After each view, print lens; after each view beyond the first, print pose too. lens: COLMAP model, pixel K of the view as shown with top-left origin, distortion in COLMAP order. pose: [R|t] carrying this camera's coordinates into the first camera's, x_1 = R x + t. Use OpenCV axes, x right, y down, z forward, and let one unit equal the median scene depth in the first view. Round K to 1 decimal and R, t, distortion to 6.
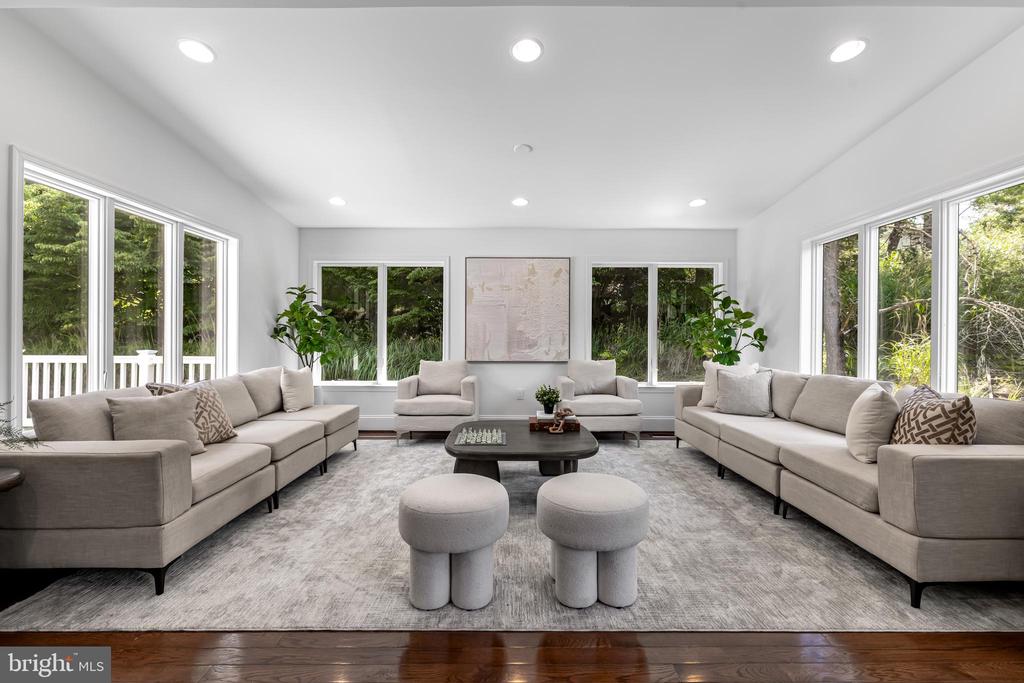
lens RADIAL K [[445.3, 0, 510.8], [0, 445.3, 339.1], [0, 0, 1]] dist [-0.000119, -0.000055]
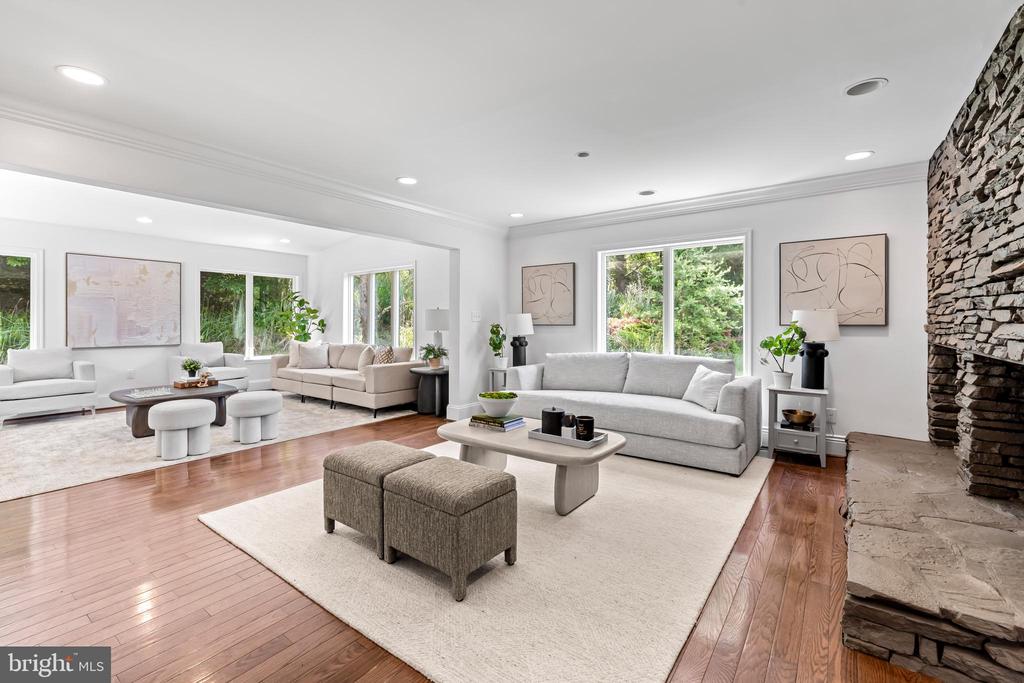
lens RADIAL K [[456.0, 0, 511.1], [0, 456.0, 321.9], [0, 0, 1]] dist [0.002668, -0.000582]
pose [[0.610626, -0.002634, 0.791915, -0.365399], [0.003264, 0.999994, 0.000810, -0.013819], [-0.791912, 0.002090, 0.610631, -0.612611]]
